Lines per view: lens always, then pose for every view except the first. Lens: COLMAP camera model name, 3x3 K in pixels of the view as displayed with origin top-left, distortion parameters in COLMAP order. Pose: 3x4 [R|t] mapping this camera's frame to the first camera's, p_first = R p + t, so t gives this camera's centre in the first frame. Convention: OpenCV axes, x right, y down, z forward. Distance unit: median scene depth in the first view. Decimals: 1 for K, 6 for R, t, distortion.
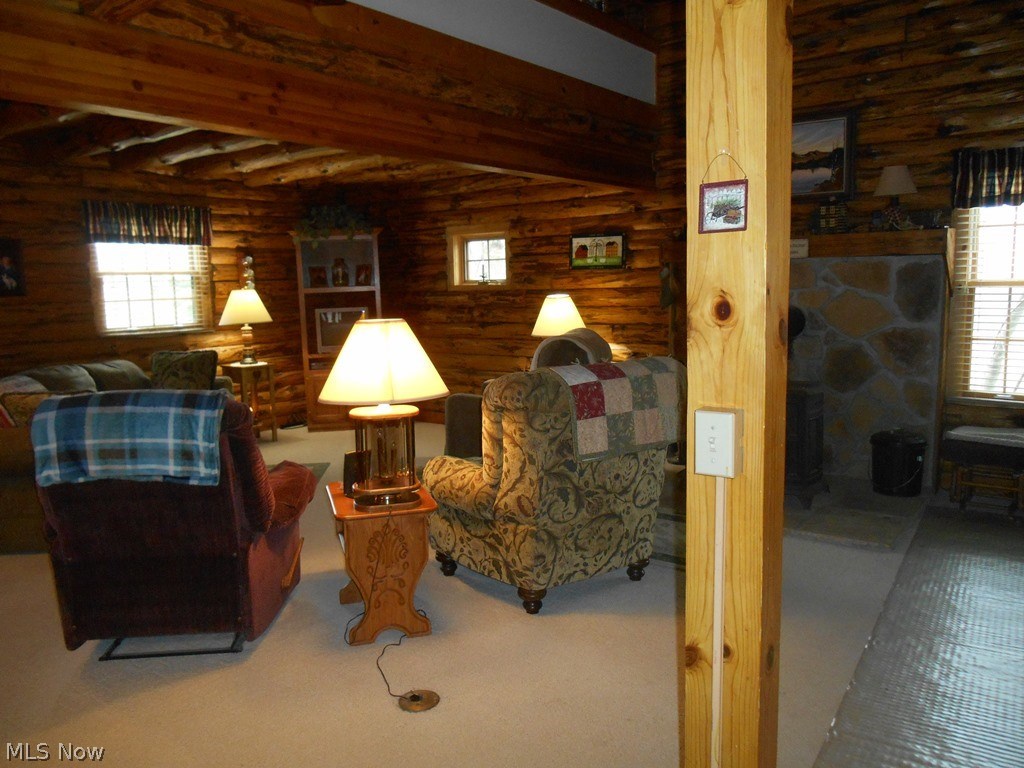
lens RADIAL K [[792.7, 0, 514.5], [0, 792.7, 386.2], [0, 0, 1]] dist [-0.028896, 0.013161]
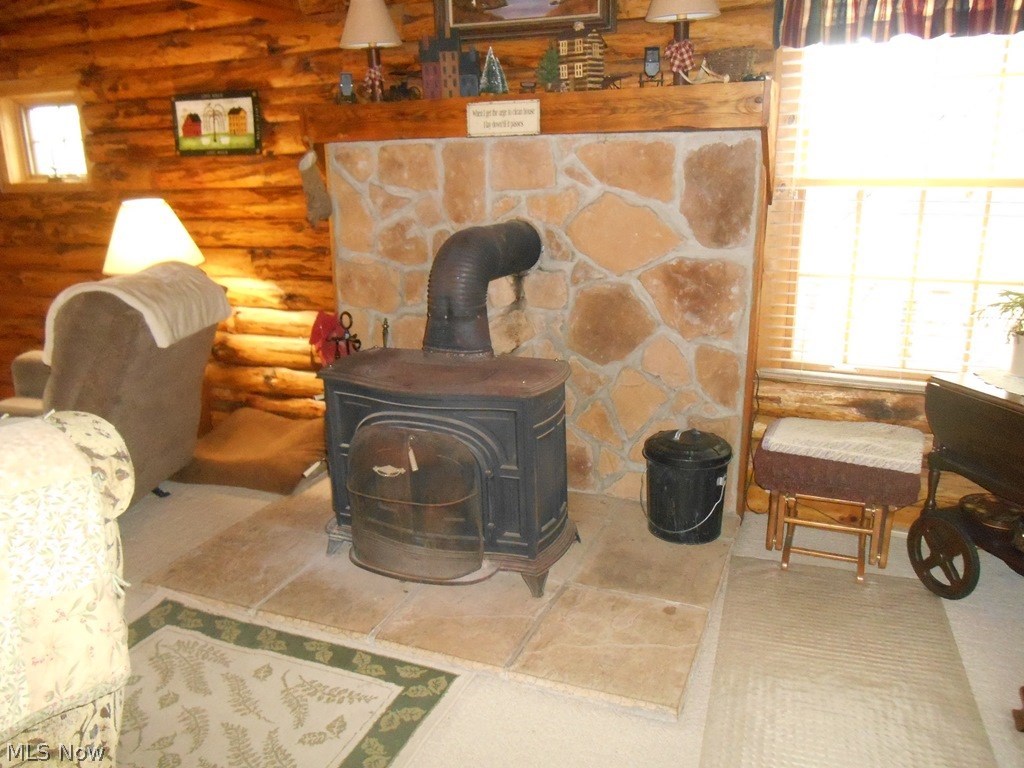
lens RADIAL K [[792.7, 0, 514.5], [0, 792.7, 386.2], [0, 0, 1]] dist [-0.028896, 0.013161]
pose [[0.967742, -0.055453, 0.245763, 0.174166], [0.025155, 0.991869, 0.124749, -0.046127], [-0.250683, -0.114542, 0.961269, 0.372532]]
